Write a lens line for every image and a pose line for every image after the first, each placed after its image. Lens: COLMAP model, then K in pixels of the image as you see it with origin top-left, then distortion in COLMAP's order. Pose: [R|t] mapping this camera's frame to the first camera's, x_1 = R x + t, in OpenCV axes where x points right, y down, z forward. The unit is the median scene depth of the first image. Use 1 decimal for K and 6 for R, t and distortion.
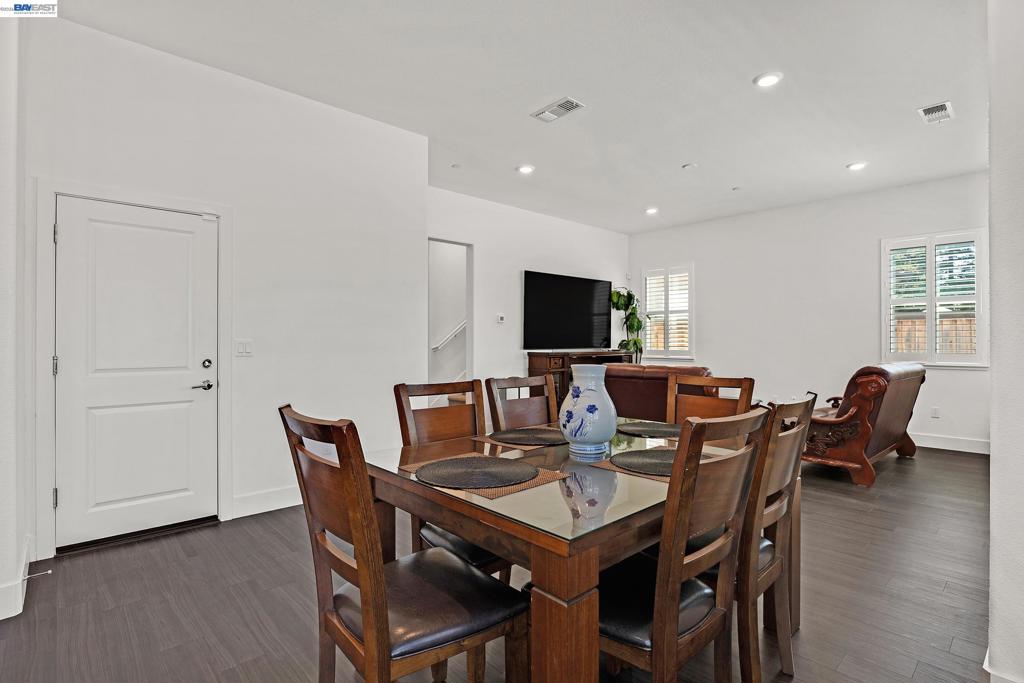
lens RADIAL K [[497.9, 0, 509.0], [0, 497.9, 341.9], [0, 0, 1]] dist [0.001464, -0.000153]
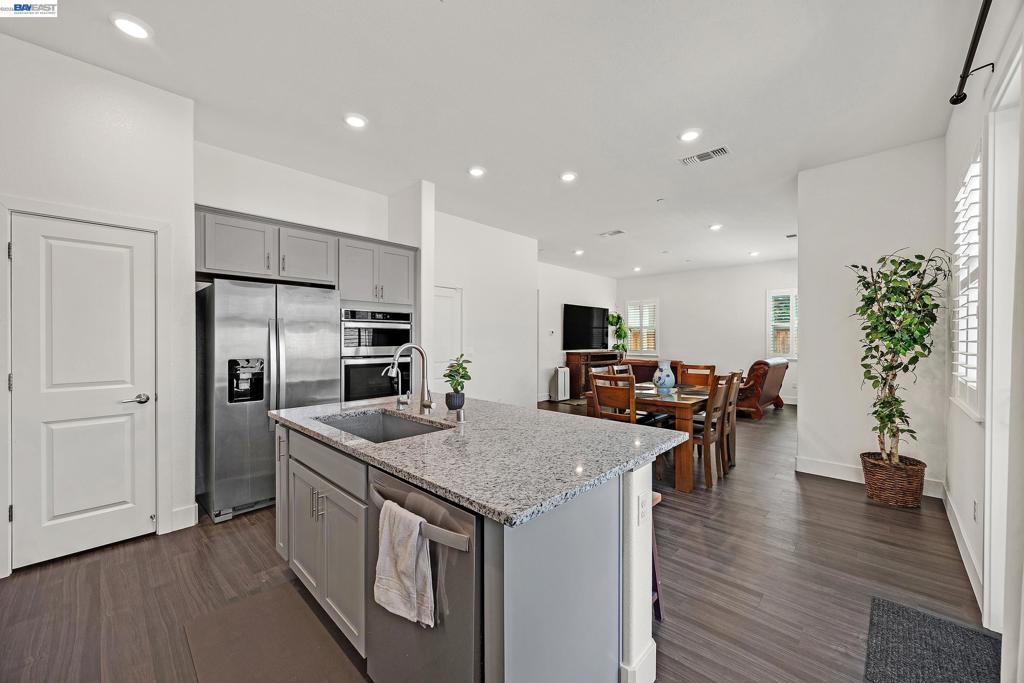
lens RADIAL K [[391.8, 0, 507.3], [0, 391.8, 343.0], [0, 0, 1]] dist [0.001603, 0.000227]
pose [[0.998476, 0.001954, 0.055154, -0.233849], [-0.002296, 0.999978, 0.006148, -0.017641], [-0.055141, -0.006265, 0.998459, -0.319641]]
